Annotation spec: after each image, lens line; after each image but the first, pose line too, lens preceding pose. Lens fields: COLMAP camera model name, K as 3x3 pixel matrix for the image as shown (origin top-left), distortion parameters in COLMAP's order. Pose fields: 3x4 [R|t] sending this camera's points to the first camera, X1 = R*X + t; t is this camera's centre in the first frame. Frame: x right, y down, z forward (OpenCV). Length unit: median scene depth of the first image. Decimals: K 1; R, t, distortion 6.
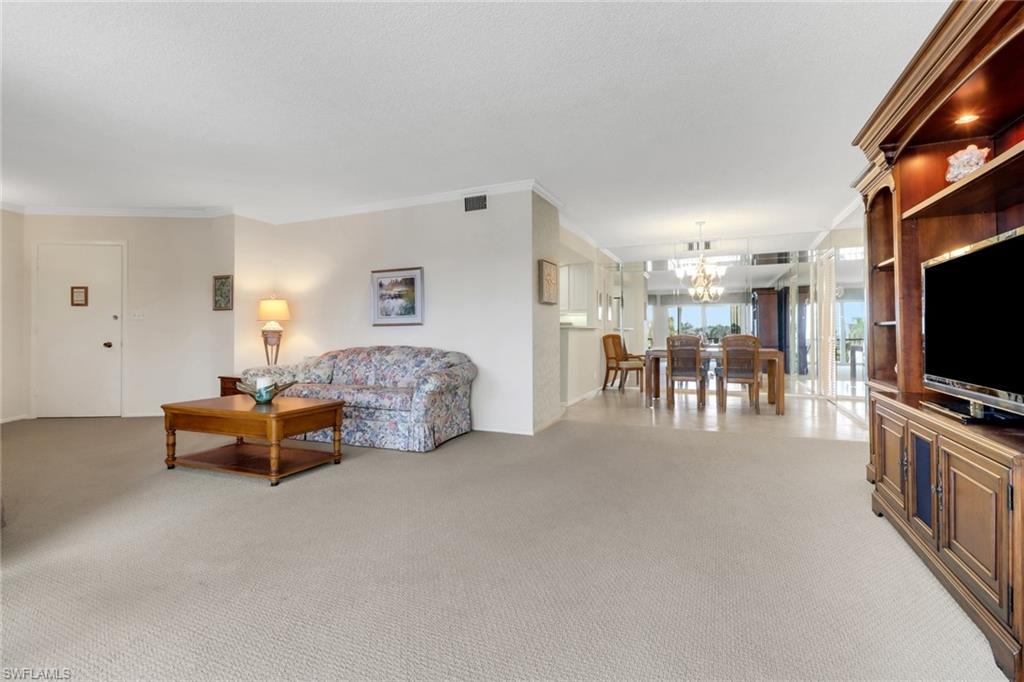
lens RADIAL K [[470.1, 0, 509.1], [0, 470.1, 329.0], [0, 0, 1]] dist [0.004540, -0.005609]
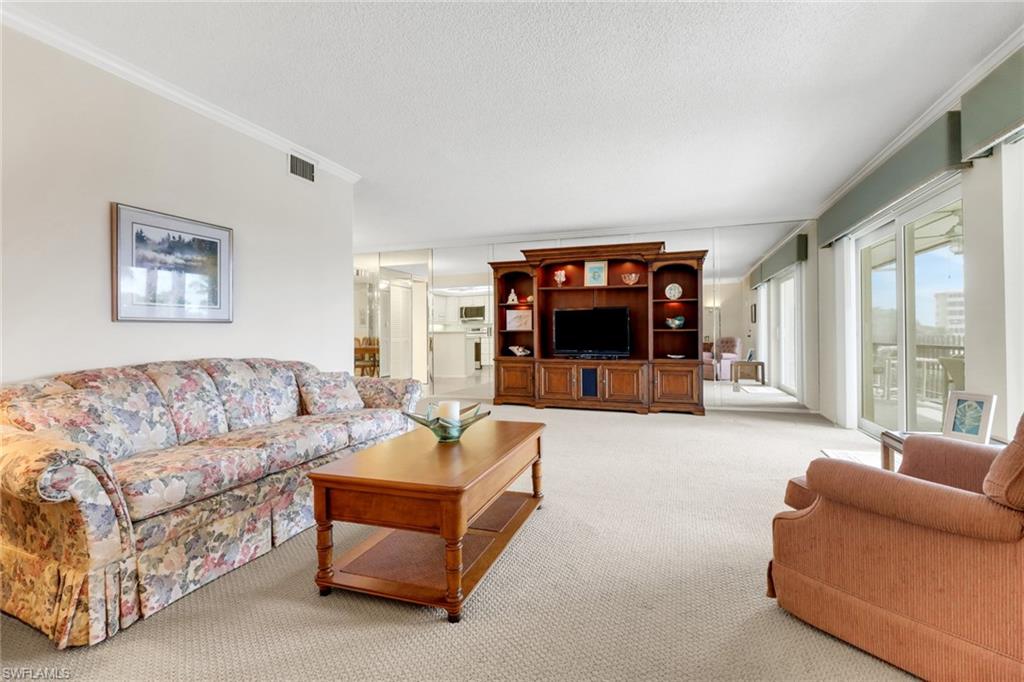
lens RADIAL K [[470.1, 0, 513.3], [0, 470.1, 334.1], [0, 0, 1]] dist [0.004540, -0.005609]
pose [[-0.101693, 0.002586, 0.994812, -0.806980], [0.003653, 0.999991, -0.002226, 0.008495], [-0.994809, 0.003407, -0.101702, 0.673251]]
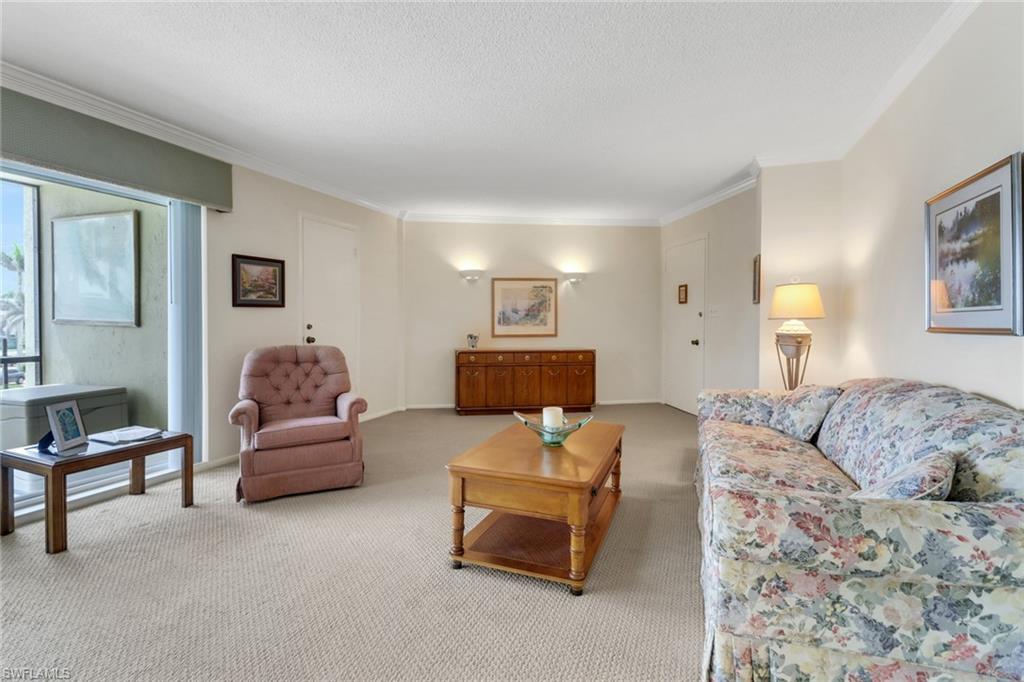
lens RADIAL K [[470.1, 0, 510.4], [0, 470.1, 327.1], [0, 0, 1]] dist [0.004540, -0.005609]
pose [[0.054705, 0.019209, -0.998318, 0.111442], [0.003790, 0.999804, 0.019445, -0.020794], [0.998495, -0.004848, 0.054621, 0.617399]]
